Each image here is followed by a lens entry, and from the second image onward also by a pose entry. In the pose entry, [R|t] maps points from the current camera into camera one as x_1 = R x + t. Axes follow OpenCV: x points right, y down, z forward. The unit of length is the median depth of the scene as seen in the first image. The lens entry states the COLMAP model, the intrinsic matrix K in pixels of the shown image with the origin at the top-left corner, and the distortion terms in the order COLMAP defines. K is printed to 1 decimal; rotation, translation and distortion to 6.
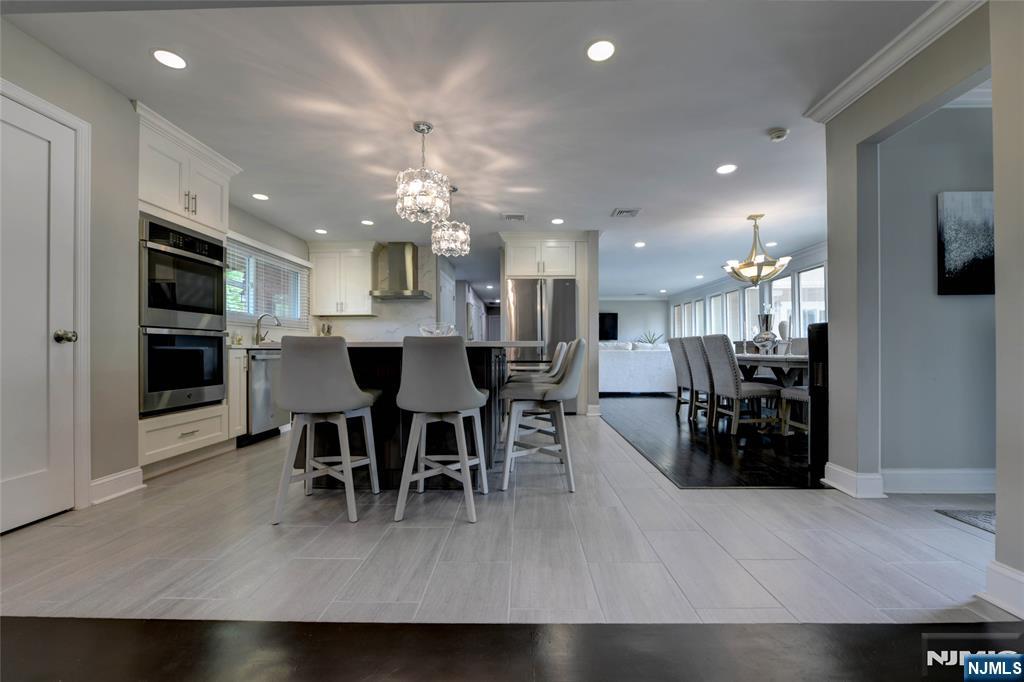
lens RADIAL K [[419.7, 0, 512.3], [0, 419.7, 347.6], [0, 0, 1]] dist [-0.001421, -0.000020]
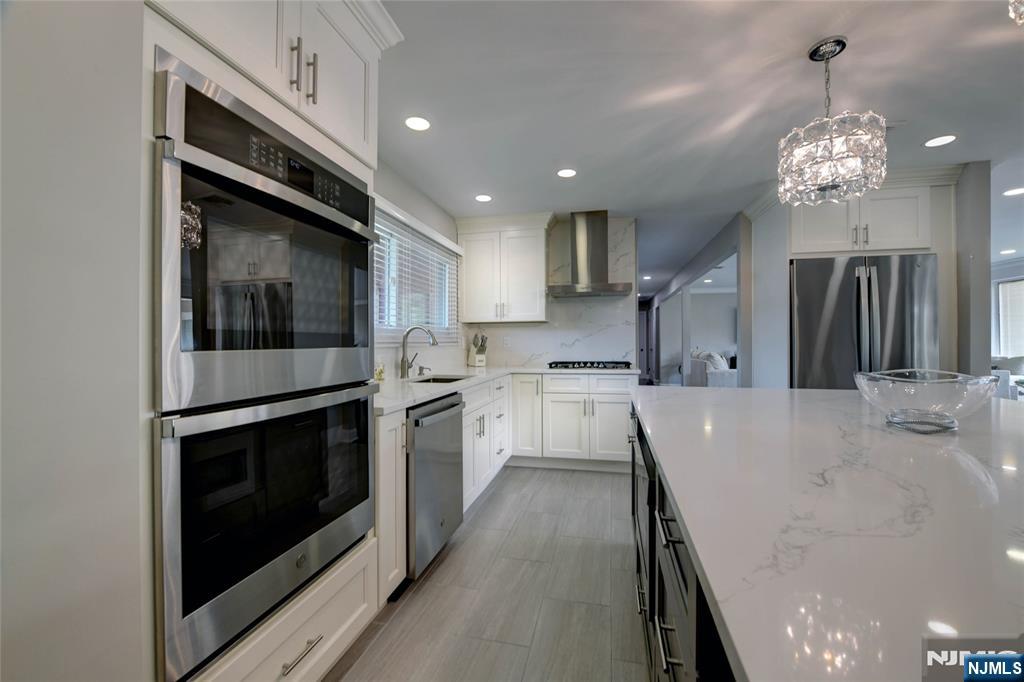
lens RADIAL K [[411.4, 0, 506.8], [0, 411.4, 342.7], [0, 0, 1]] dist [-0.010289, -0.000179]
pose [[0.976224, 0.003411, -0.216735, -0.276724], [-0.002104, 0.999978, 0.006259, -0.052020], [0.216752, -0.005654, 0.976210, 0.370715]]
